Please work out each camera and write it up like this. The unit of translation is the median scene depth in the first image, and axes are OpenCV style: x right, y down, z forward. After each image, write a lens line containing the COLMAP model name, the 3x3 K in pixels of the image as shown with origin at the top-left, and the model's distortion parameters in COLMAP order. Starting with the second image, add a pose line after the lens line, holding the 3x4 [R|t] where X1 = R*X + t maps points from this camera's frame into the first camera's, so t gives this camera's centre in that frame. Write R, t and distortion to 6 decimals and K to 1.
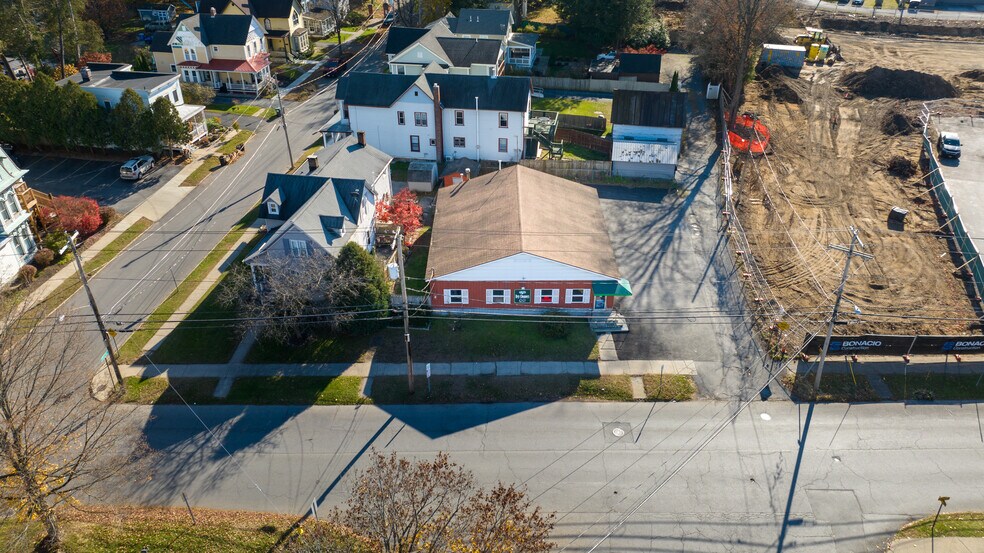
lens RADIAL K [[725.2, 0, 492.0], [0, 725.2, 276.5], [0, 0, 1]] dist [-0.013736, -0.002558]
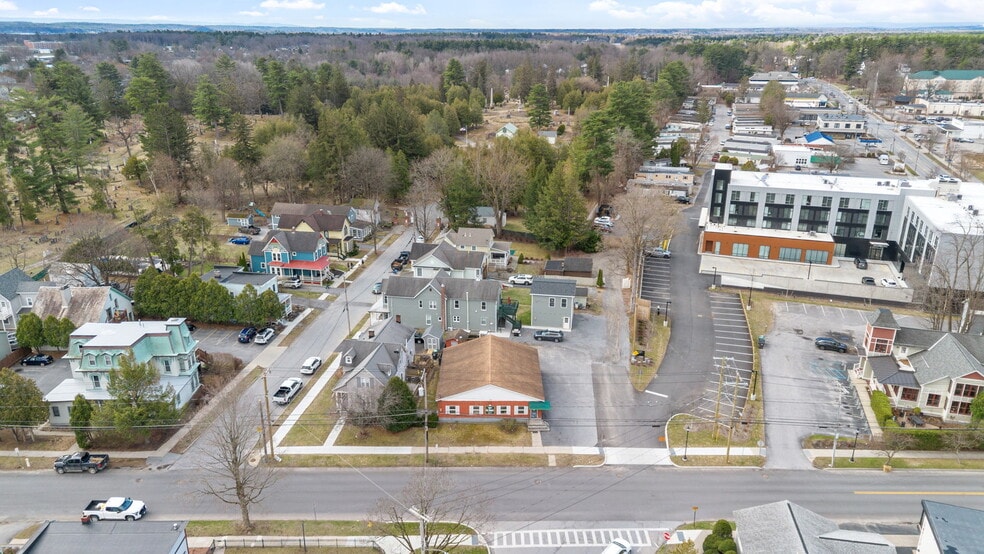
lens RADIAL K [[688.9, 0, 492.0], [0, 688.9, 277.0], [0, 0, 1]] dist [0.099821, -0.108640]
pose [[0.999979, 0.004929, 0.004191, 0.038513], [-0.003914, 0.976666, -0.214727, 0.072696], [-0.005152, 0.214706, 0.976665, -0.724791]]
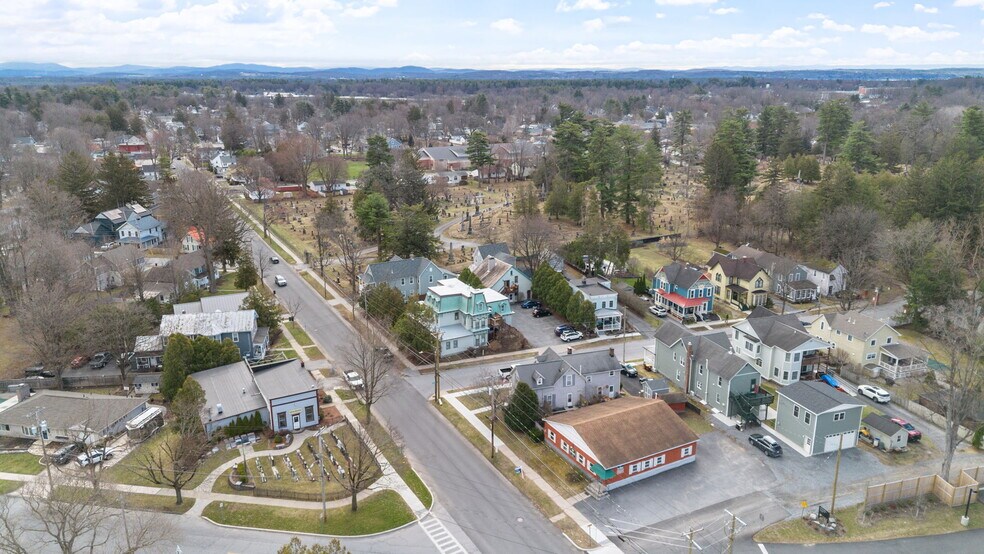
lens RADIAL K [[688.9, 0, 492.0], [0, 688.9, 277.0], [0, 0, 1]] dist [0.099821, -0.108640]
pose [[0.478244, 0.246728, -0.842857, 1.274591], [-0.464179, 0.885732, -0.004101, -0.254904], [0.745533, 0.393198, 0.538122, -0.231064]]
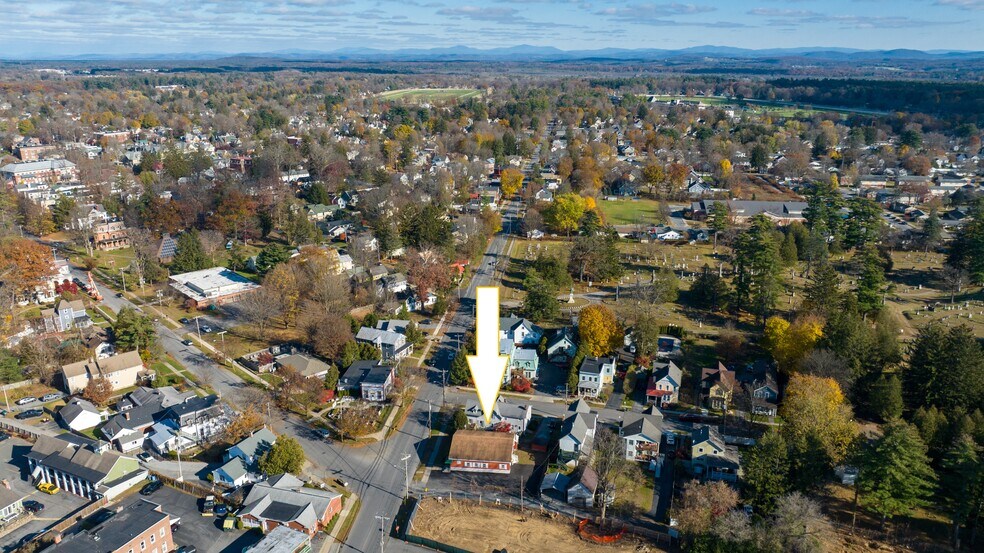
lens RADIAL K [[725.2, 0, 492.0], [0, 725.2, 276.5], [0, 0, 1]] dist [-0.013736, -0.002558]
pose [[-0.121953, 0.293861, -0.948037, 3.036661], [-0.524467, 0.791846, 0.312913, -1.791117], [0.842651, 0.535375, 0.057552, 0.515166]]
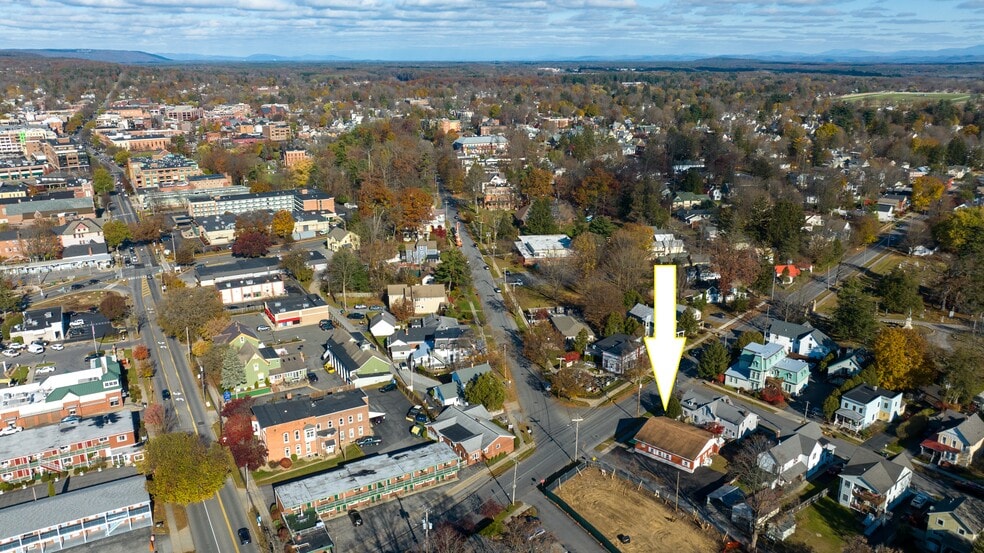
lens RADIAL K [[725.2, 0, 492.0], [0, 725.2, 276.5], [0, 0, 1]] dist [-0.013736, -0.002558]
pose [[-0.673852, 0.219065, -0.705644, 2.648188], [-0.385693, 0.710299, 0.588826, -2.105760], [0.630210, 0.668944, -0.394145, 1.363858]]
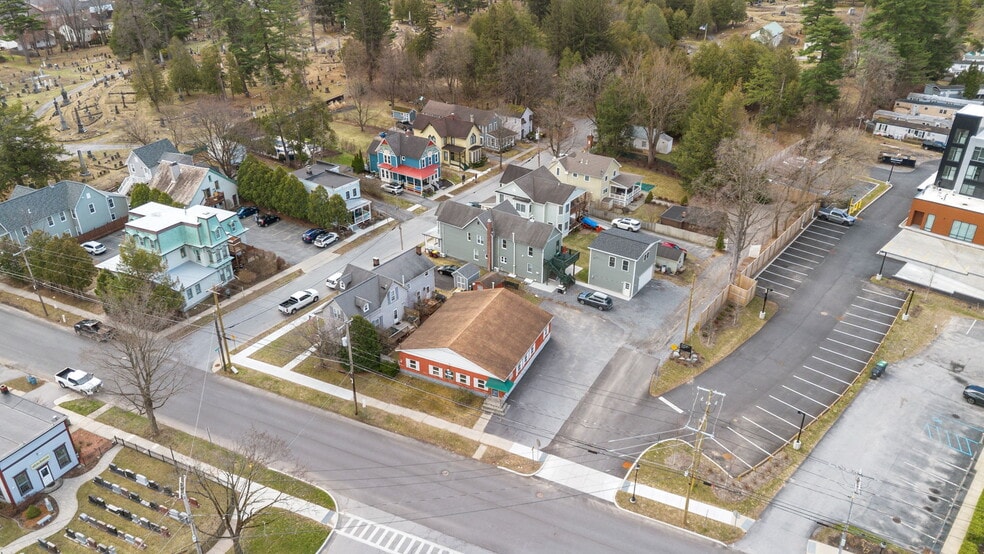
lens RADIAL K [[688.9, 0, 492.0], [0, 688.9, 277.0], [0, 0, 1]] dist [0.099821, -0.108640]
pose [[0.903568, 0.203653, -0.376948, 0.645933], [-0.228129, 0.973406, -0.020940, -0.169044], [0.362658, 0.104914, 0.925998, -0.372069]]
